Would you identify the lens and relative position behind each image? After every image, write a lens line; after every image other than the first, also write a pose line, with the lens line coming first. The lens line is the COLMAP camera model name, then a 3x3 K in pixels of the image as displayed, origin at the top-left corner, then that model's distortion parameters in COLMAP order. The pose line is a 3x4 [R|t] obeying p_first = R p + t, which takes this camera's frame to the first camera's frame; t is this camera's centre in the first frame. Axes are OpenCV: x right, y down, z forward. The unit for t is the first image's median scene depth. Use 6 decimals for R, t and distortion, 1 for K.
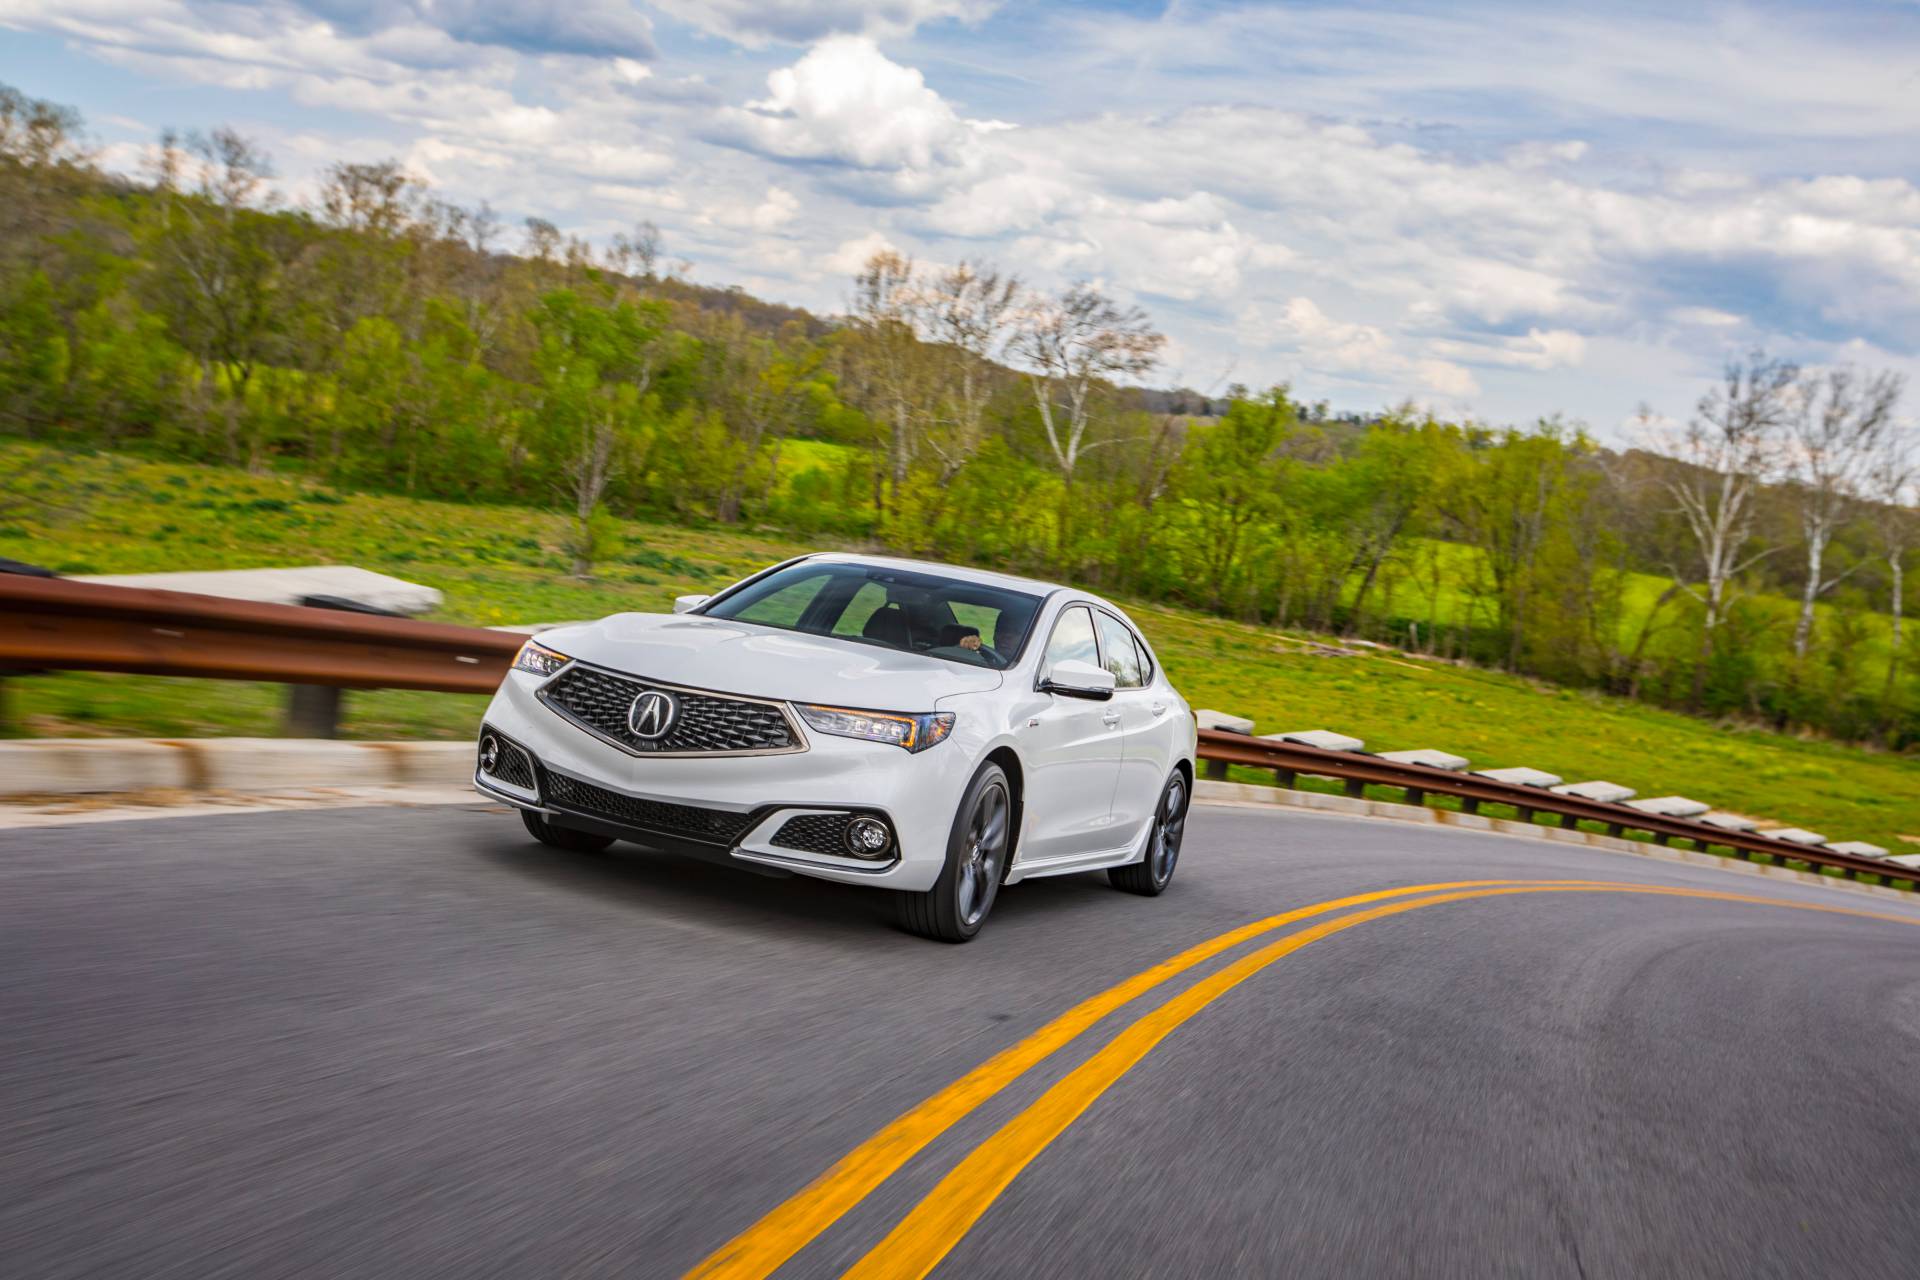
lens RADIAL K [[1797.6, 0, 960.0], [0, 1797.6, 640.0], [0, 0, 1]] dist [0.053693, 0.012445]
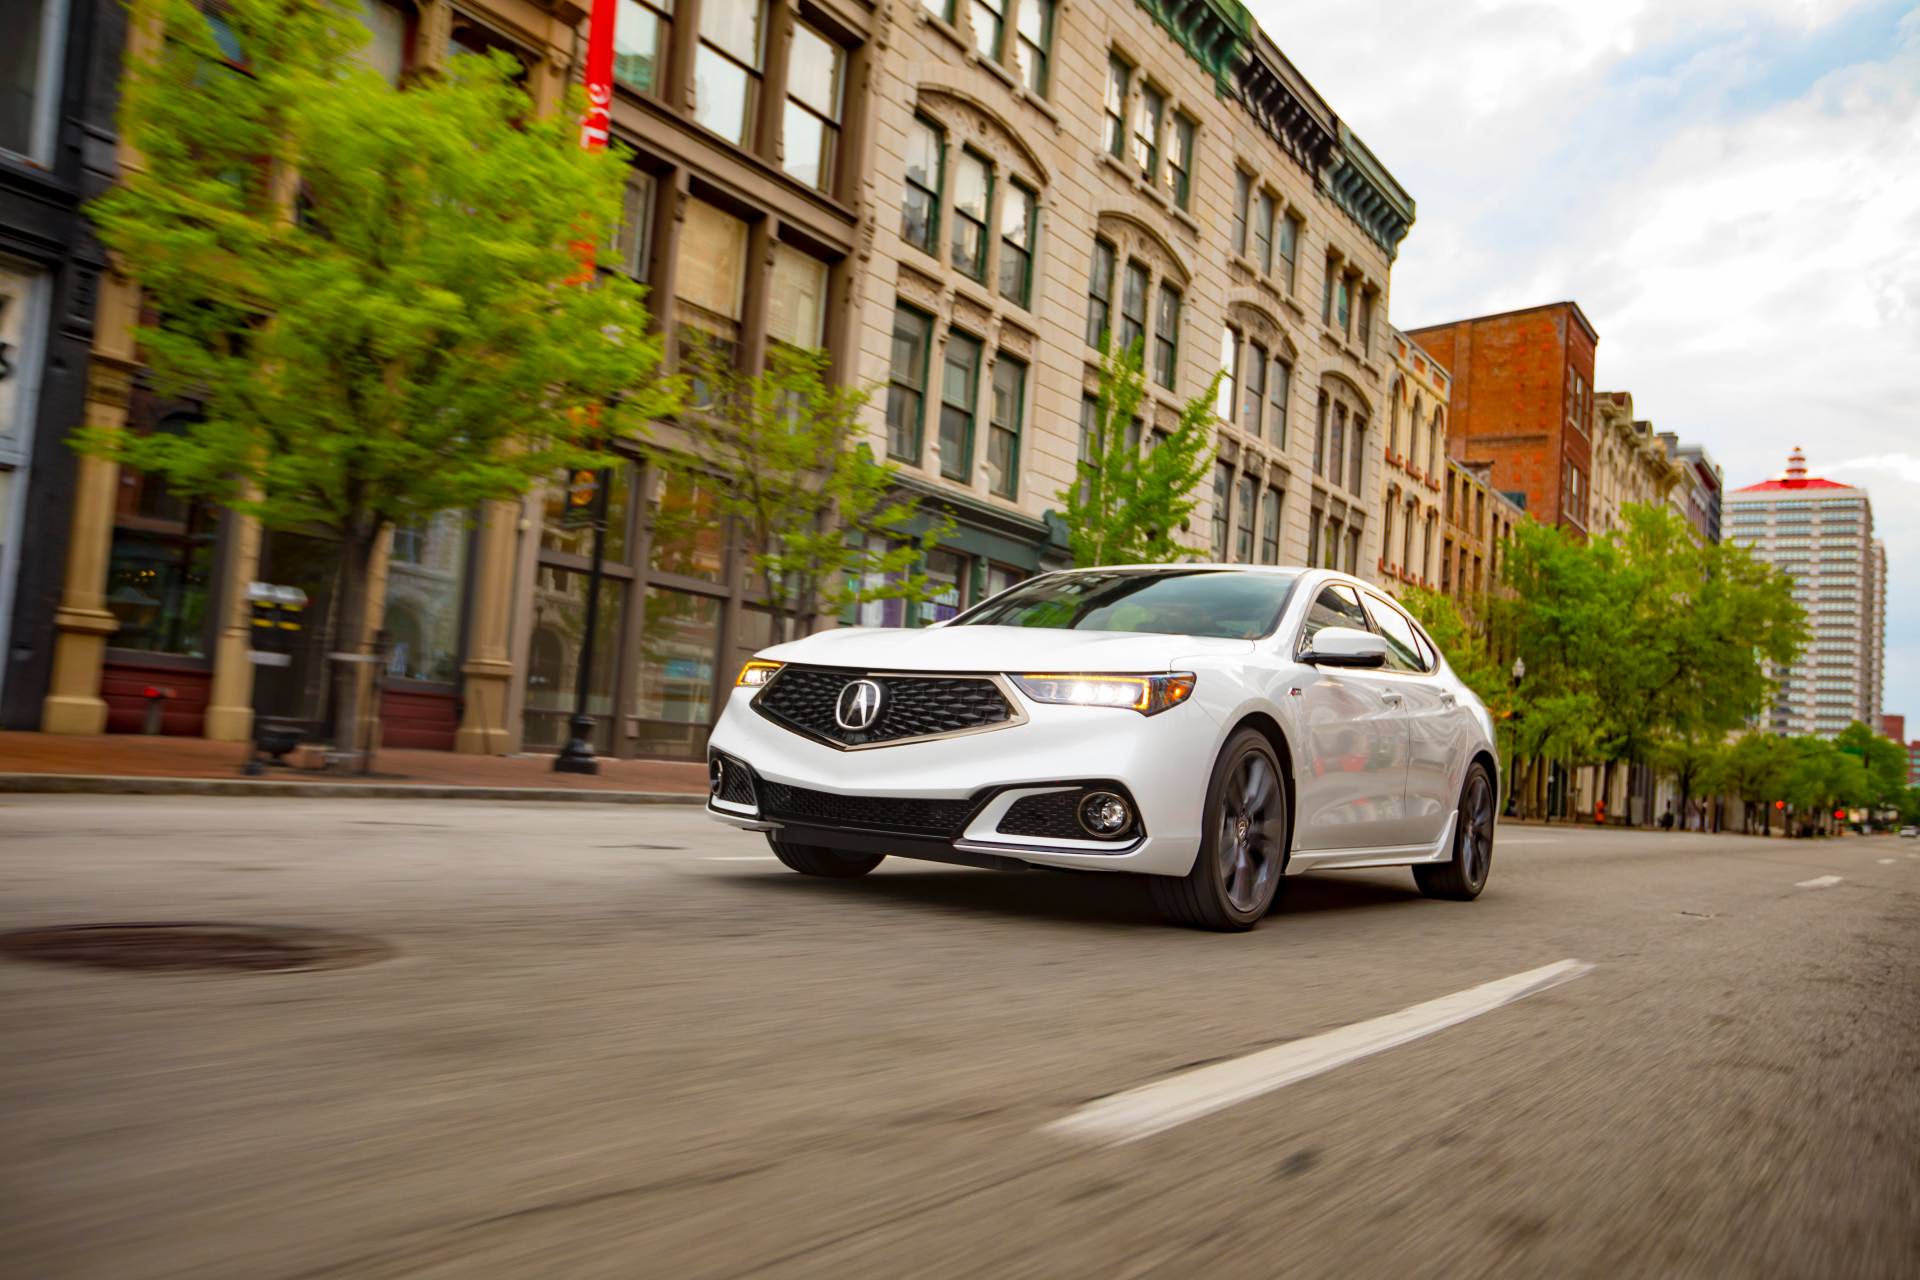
lens RADIAL K [[1512.6, 0, 960.0], [0, 1512.6, 640.0], [0, 0, 1]] dist [-0.000472, 0.001621]
pose [[0.972063, -0.119834, -0.201827, 0.027134], [0.101762, 0.990001, -0.097686, 0.062638], [0.211515, 0.074419, 0.974537, 0.178761]]
